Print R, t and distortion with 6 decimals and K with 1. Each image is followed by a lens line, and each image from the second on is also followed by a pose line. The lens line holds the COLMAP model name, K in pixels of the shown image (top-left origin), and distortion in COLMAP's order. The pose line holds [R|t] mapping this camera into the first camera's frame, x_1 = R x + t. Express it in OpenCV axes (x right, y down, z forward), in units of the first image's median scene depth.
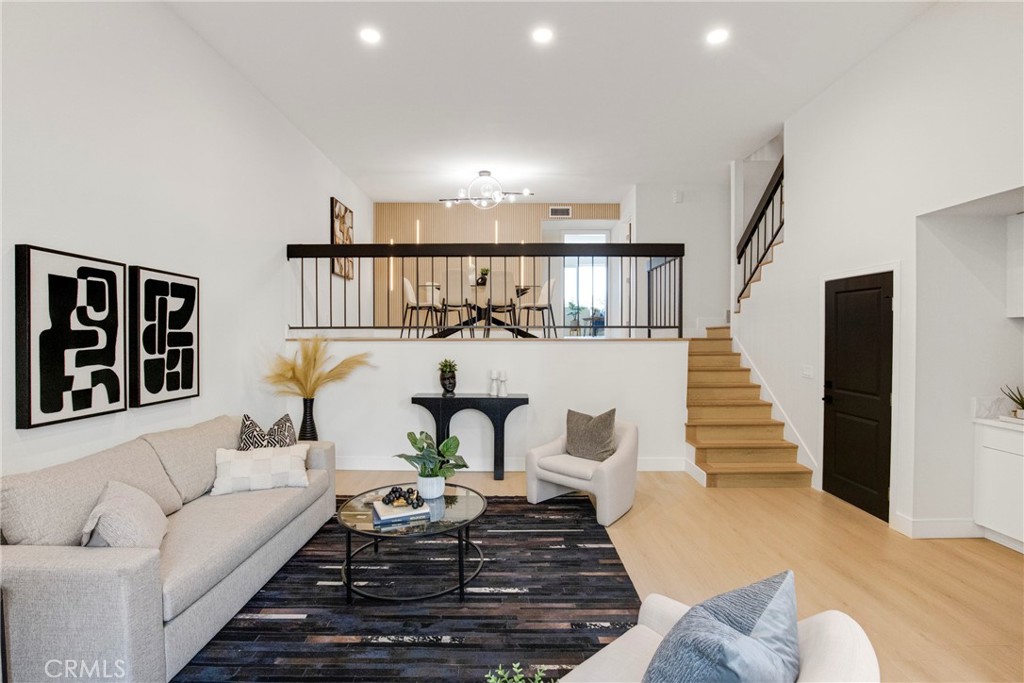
lens RADIAL K [[468.3, 0, 512.7], [0, 468.3, 334.6], [0, 0, 1]] dist [-0.031401, 0.004515]
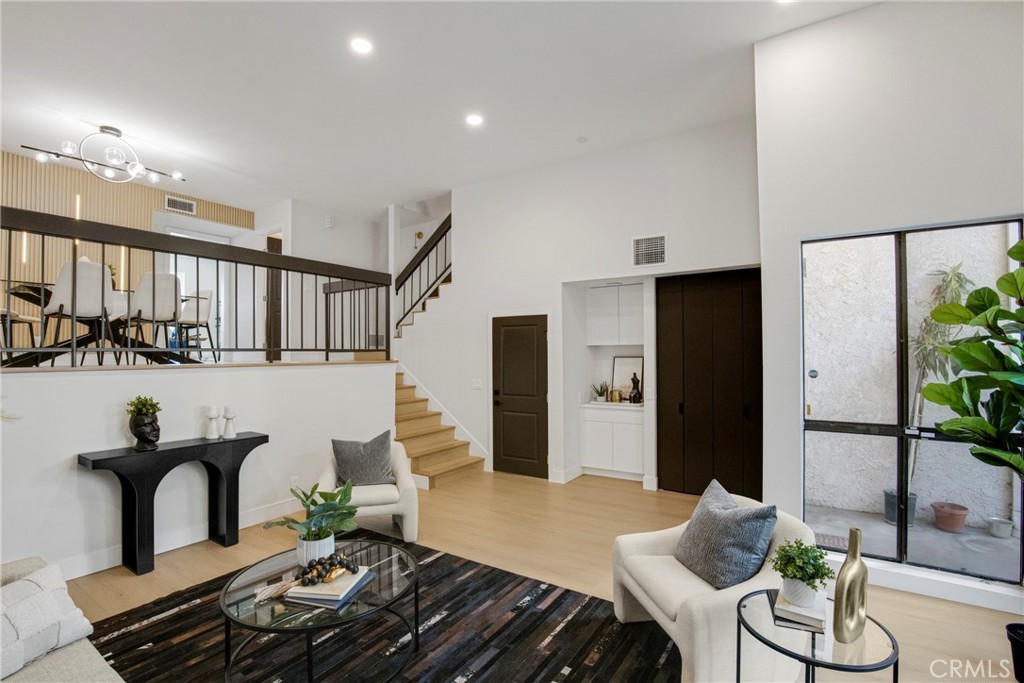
lens RADIAL K [[468.3, 0, 507.7], [0, 468.3, 341.3], [0, 0, 1]] dist [-0.031401, 0.004515]
pose [[0.550269, 0.018183, 0.834789, -0.602057], [0.009421, 0.999564, -0.027982, -0.006702], [-0.834934, 0.023262, 0.549858, 0.257911]]
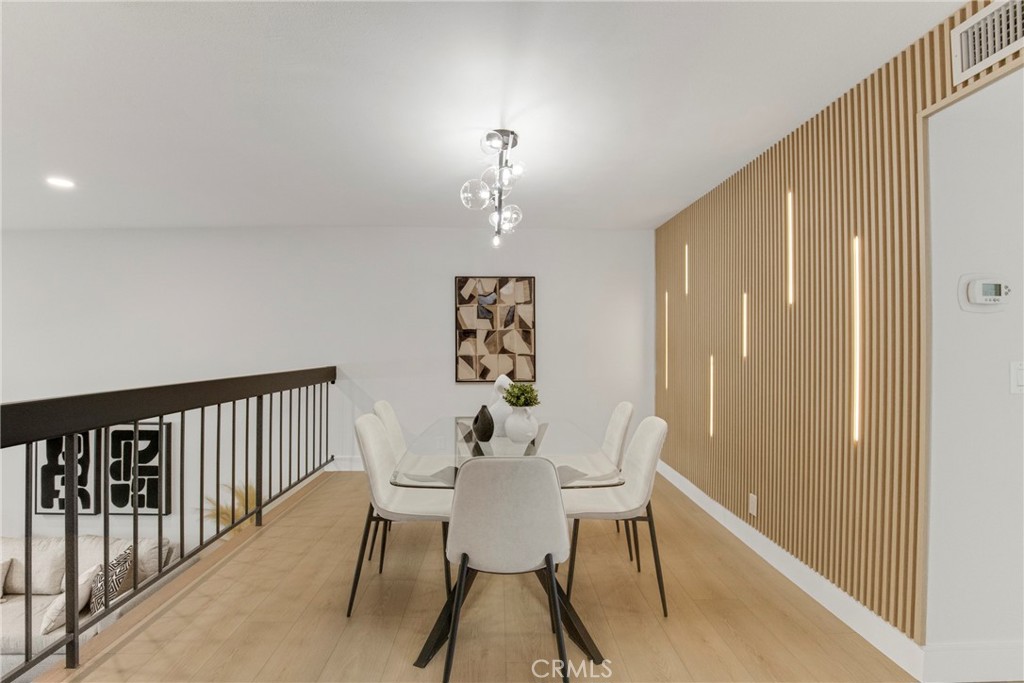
lens RADIAL K [[468.3, 0, 514.7], [0, 468.3, 342.8], [0, 0, 1]] dist [-0.031401, 0.004515]
pose [[0.028993, -0.004596, -0.999569, 0.655411], [-0.000317, 0.999989, -0.004608, -0.356559], [0.999580, 0.000451, 0.028991, 2.017904]]
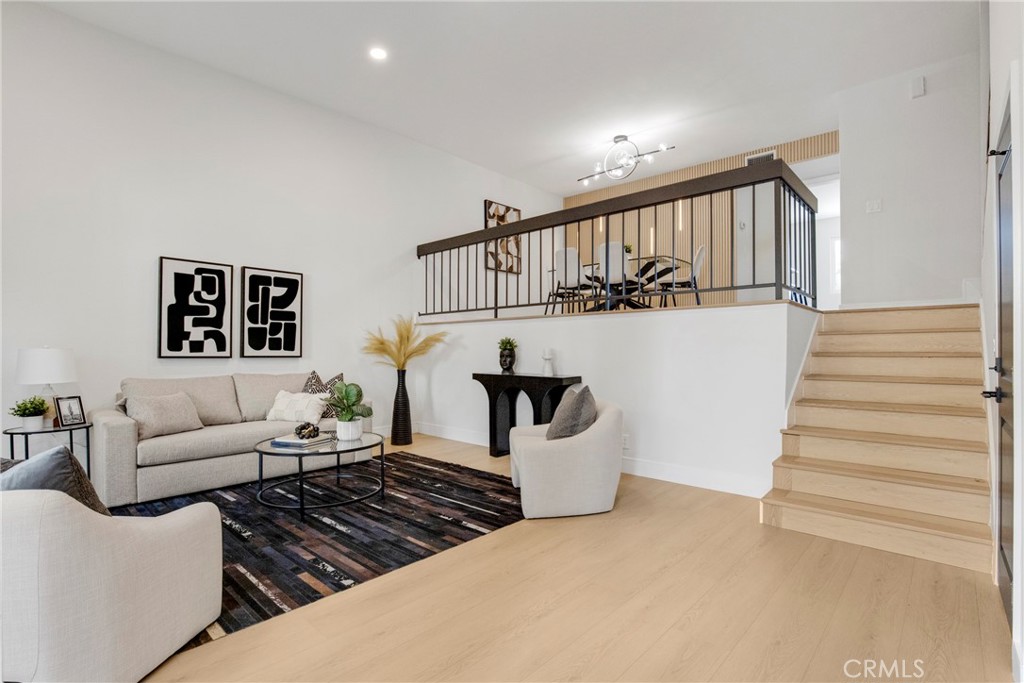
lens RADIAL K [[491.4, 0, 510.6], [0, 491.4, 342.0], [0, 0, 1]] dist [-0.025611, -0.000032]
pose [[0.732724, -0.012952, -0.680403, 0.838720], [0.001382, 0.999845, -0.017545, 0.118677], [0.680525, 0.011915, 0.732628, 0.356665]]
